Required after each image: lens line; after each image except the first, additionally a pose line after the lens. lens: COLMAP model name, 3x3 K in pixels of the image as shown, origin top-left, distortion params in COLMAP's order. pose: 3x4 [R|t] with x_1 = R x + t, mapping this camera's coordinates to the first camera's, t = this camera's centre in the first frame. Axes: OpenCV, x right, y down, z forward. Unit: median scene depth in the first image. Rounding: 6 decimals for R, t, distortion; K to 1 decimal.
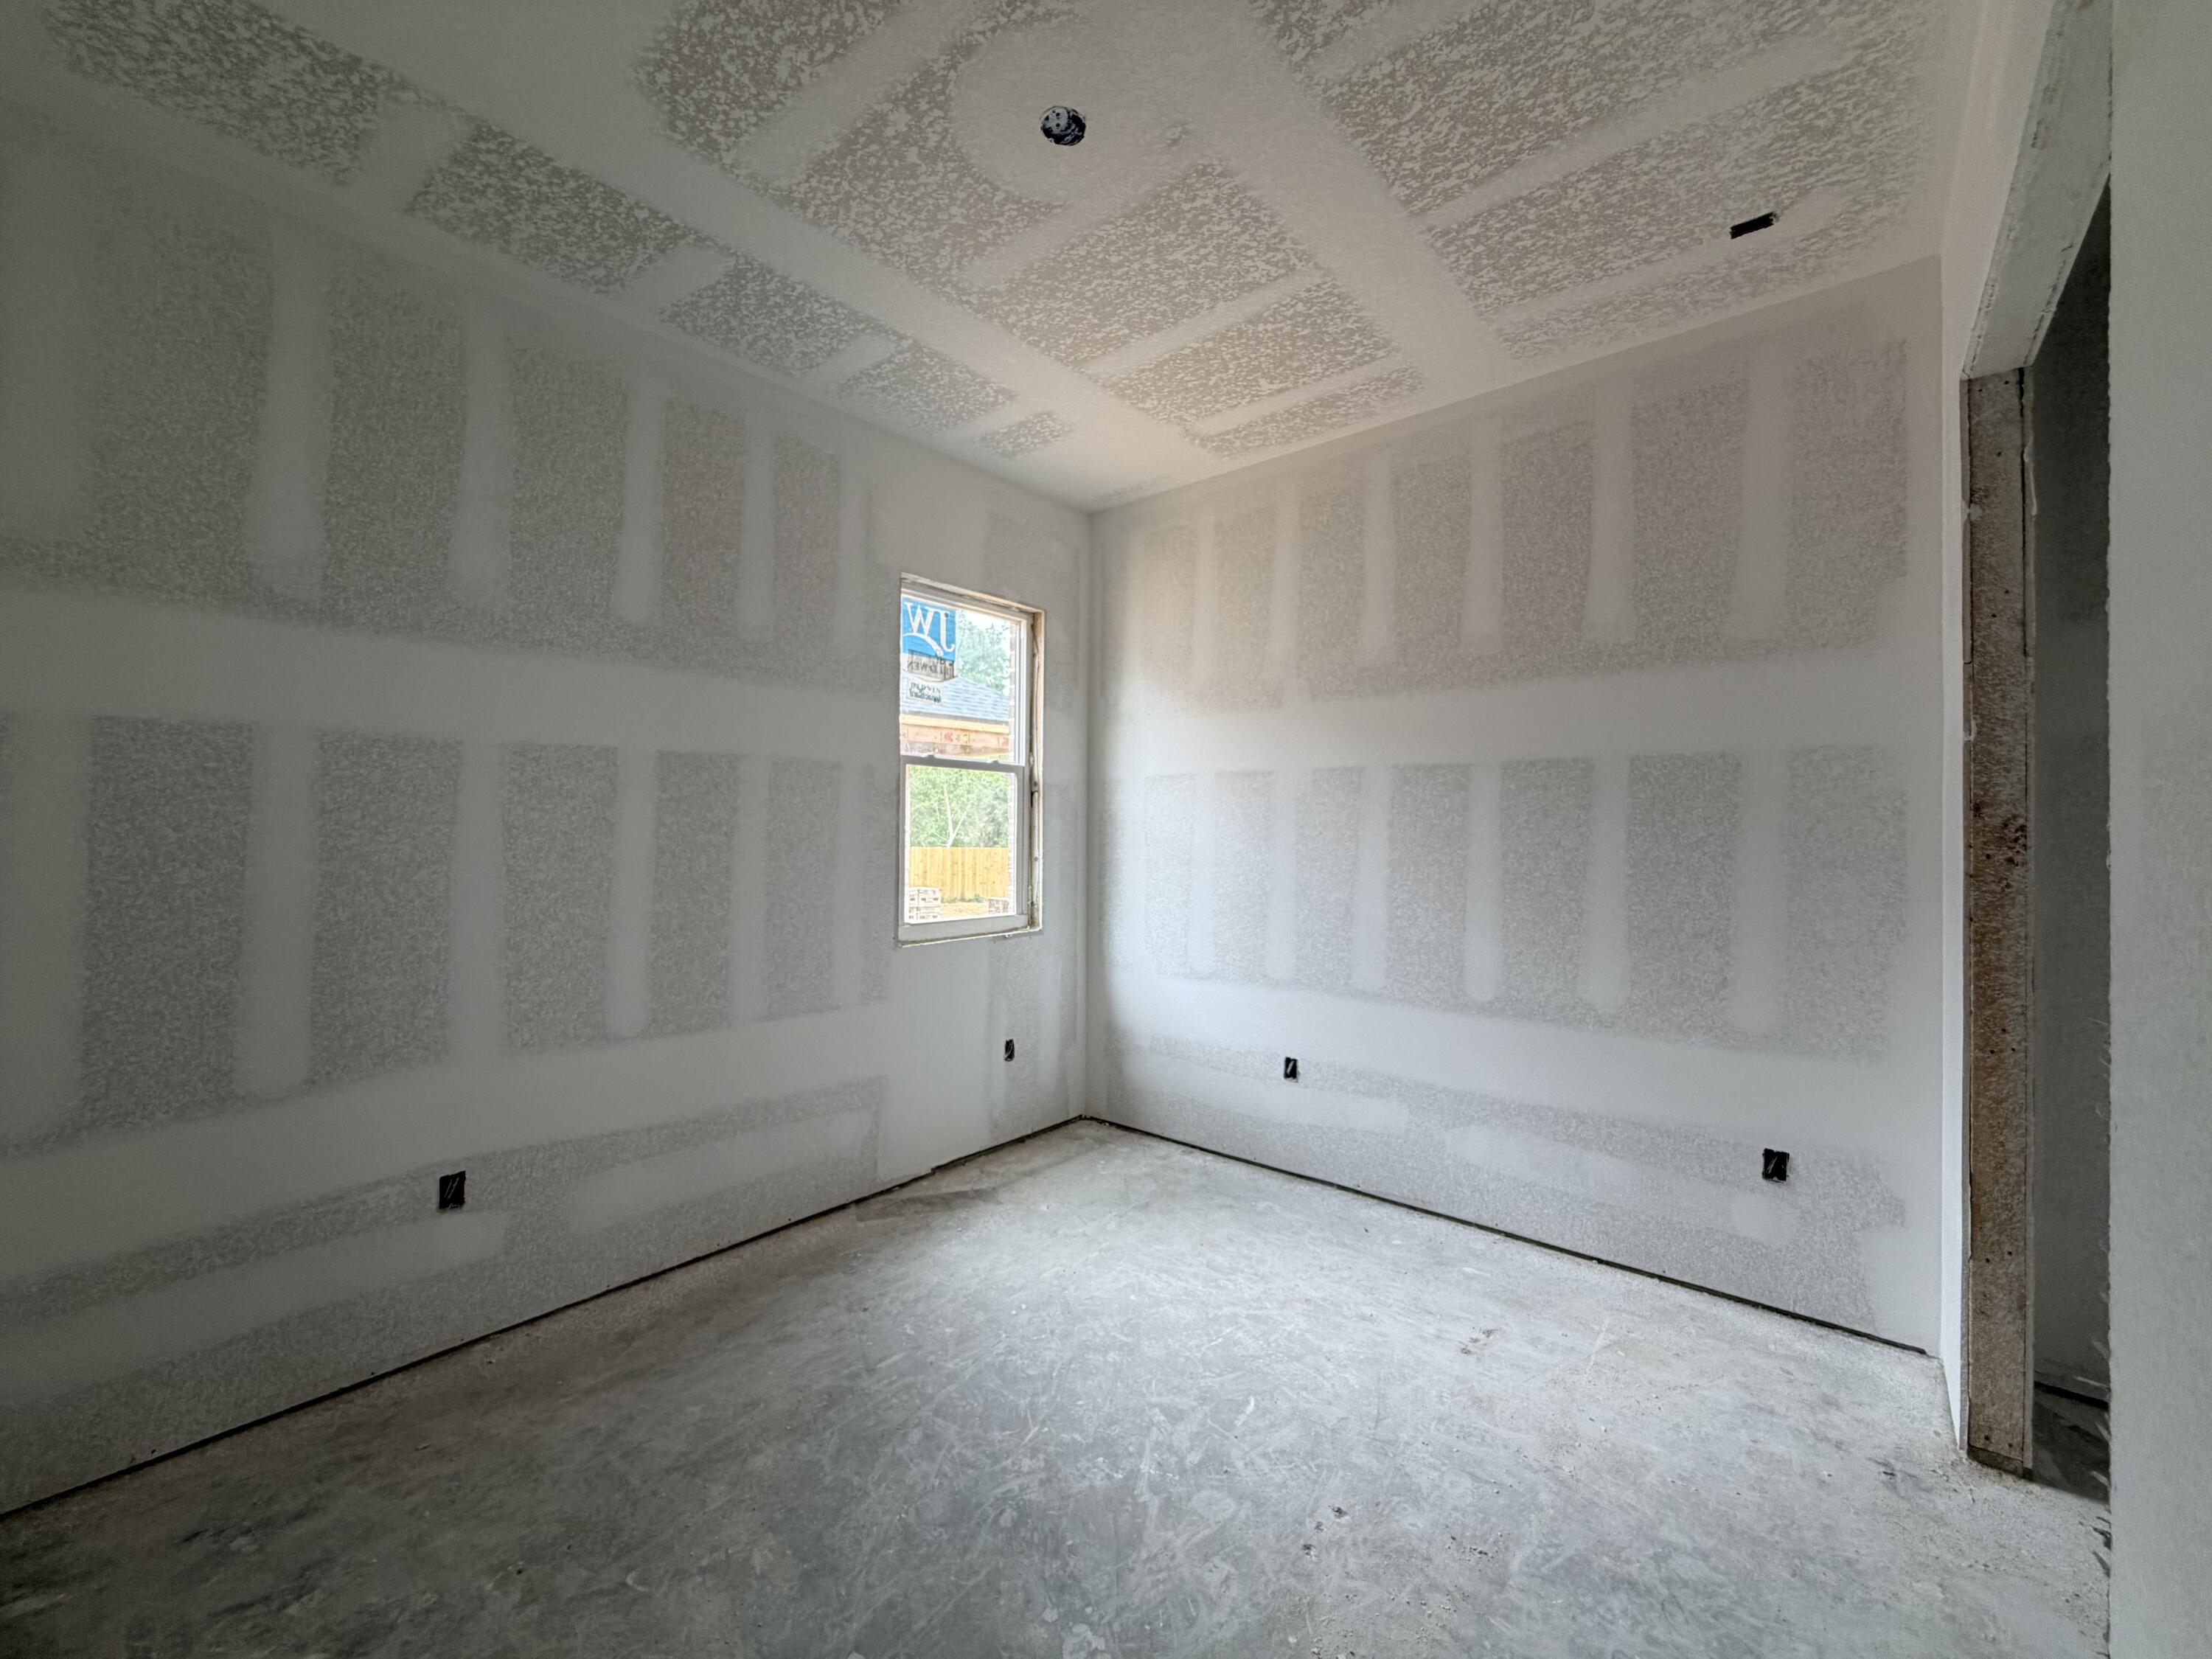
lens RADIAL K [[884.9, 0, 1106.0], [0, 884.9, 829.5], [0, 0, 1]] dist [0.002793, -0.000565]
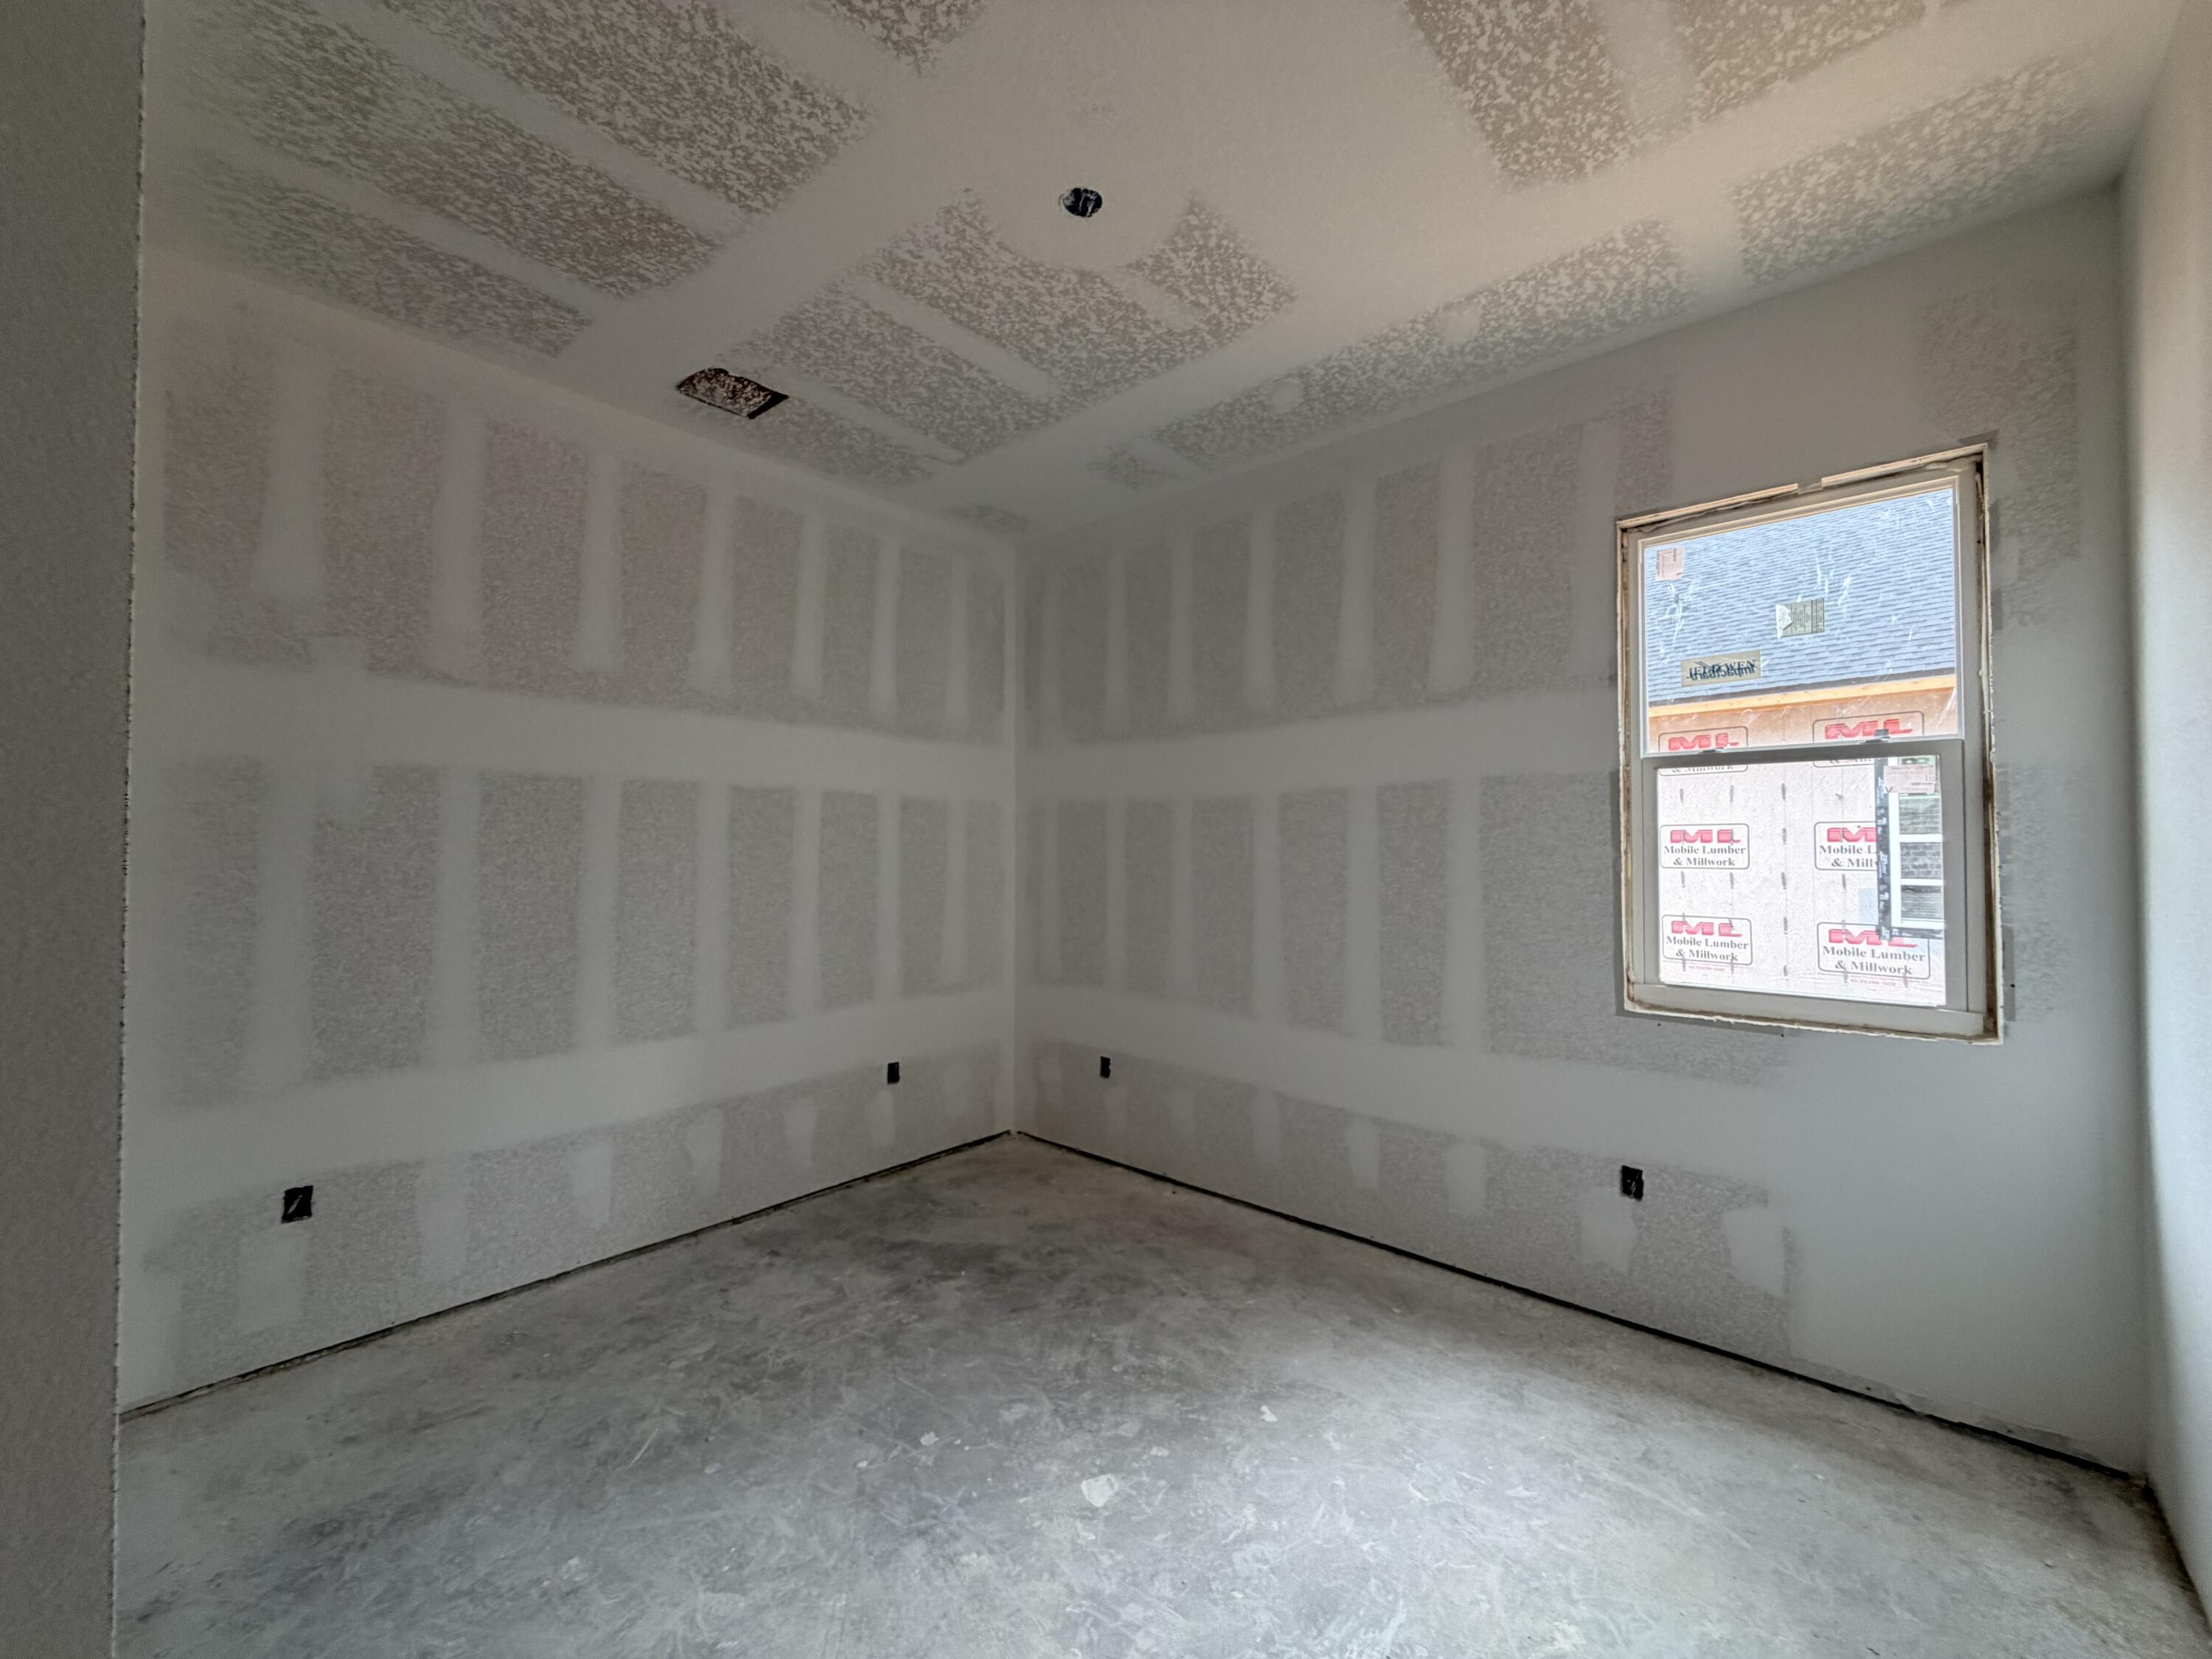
lens RADIAL K [[884.9, 0, 1106.0], [0, 884.9, 829.5], [0, 0, 1]] dist [0.002793, -0.000565]
pose [[-0.029359, -0.022479, -0.999316, 0.563094], [0.009597, 0.999695, -0.022769, -0.009852], [0.999523, -0.010259, -0.029134, 0.593677]]
